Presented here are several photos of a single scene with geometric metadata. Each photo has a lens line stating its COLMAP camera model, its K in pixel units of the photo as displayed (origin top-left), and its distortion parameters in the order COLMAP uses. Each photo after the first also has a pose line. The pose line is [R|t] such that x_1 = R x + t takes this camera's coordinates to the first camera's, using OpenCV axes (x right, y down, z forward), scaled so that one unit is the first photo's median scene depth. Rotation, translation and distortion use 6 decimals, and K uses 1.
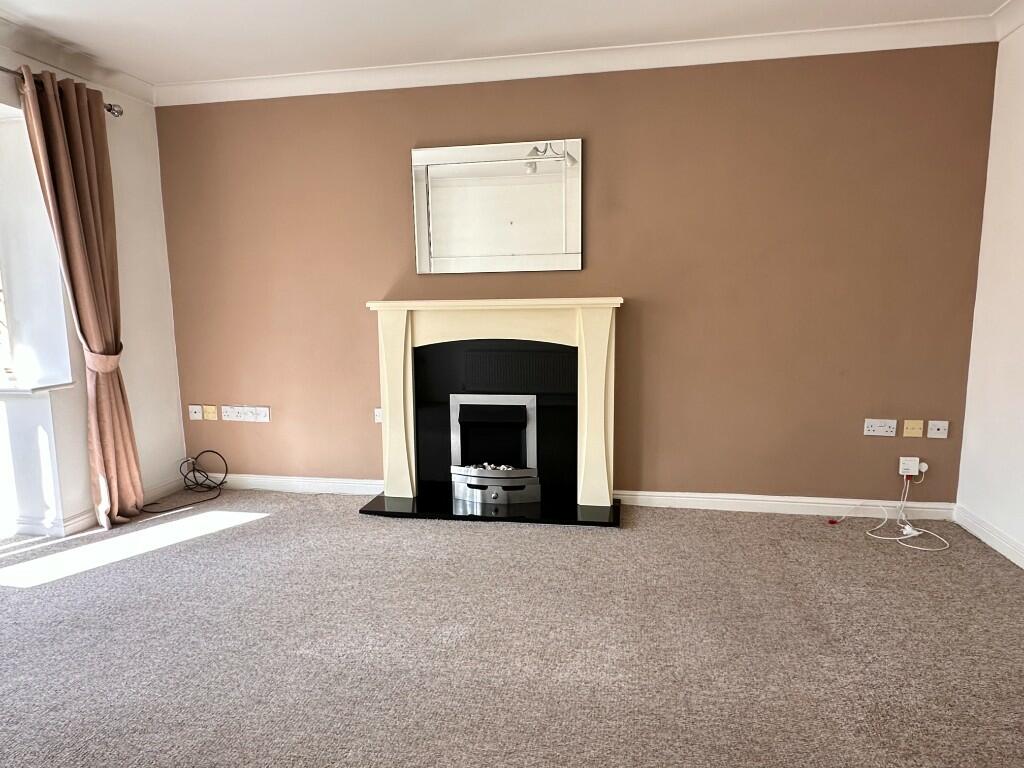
lens RADIAL K [[636.4, 0, 504.6], [0, 636.4, 388.1], [0, 0, 1]] dist [-0.003188, -0.003741]
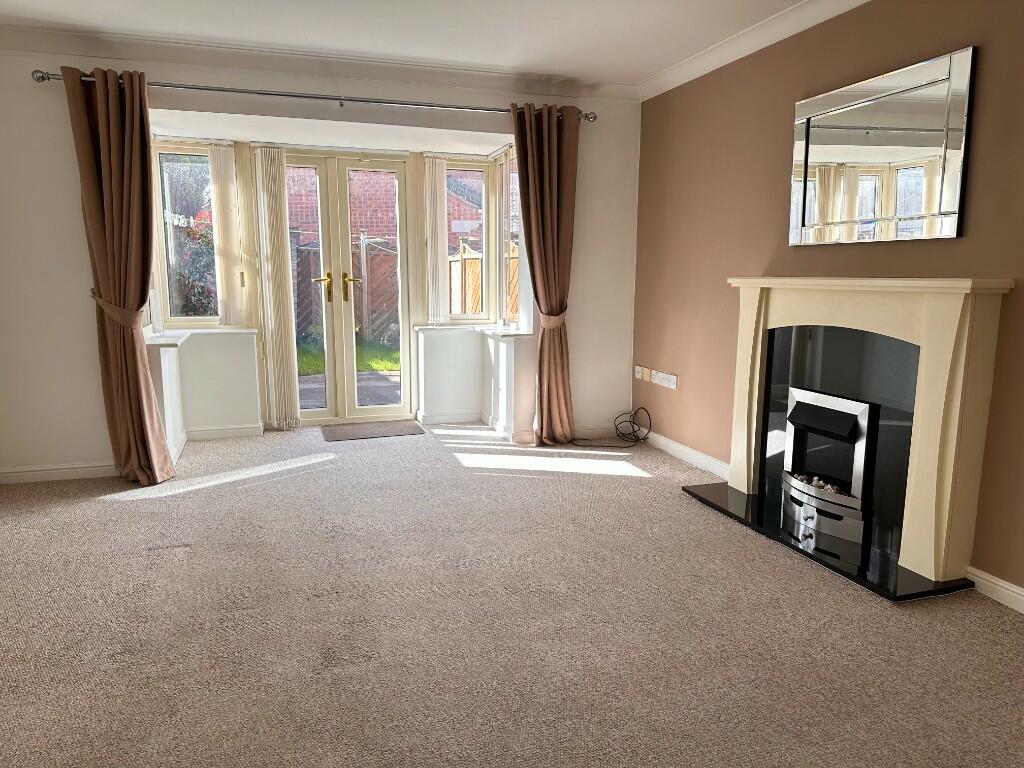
lens RADIAL K [[706.2, 0, 511.4], [0, 706.2, 390.8], [0, 0, 1]] dist [0.008285, -0.000209]
pose [[0.487502, 0.157007, -0.858889, 0.557817], [-0.122775, 0.986252, 0.110602, -0.045936], [0.864447, 0.051532, 0.500076, 0.200807]]
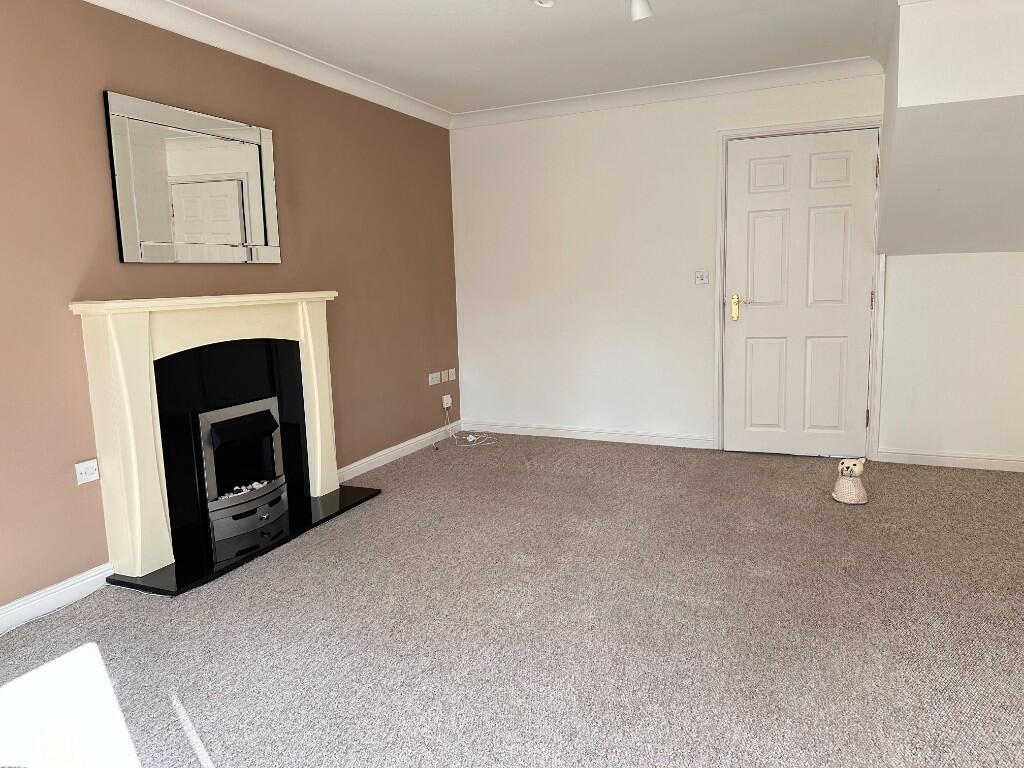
lens RADIAL K [[706.2, 0, 511.4], [0, 706.2, 390.8], [0, 0, 1]] dist [0.008285, -0.000209]
pose [[0.232685, -0.148258, 0.961185, -0.850064], [0.136257, 0.983534, 0.118720, -0.072360], [-0.962960, 0.103344, 0.249055, 0.405605]]
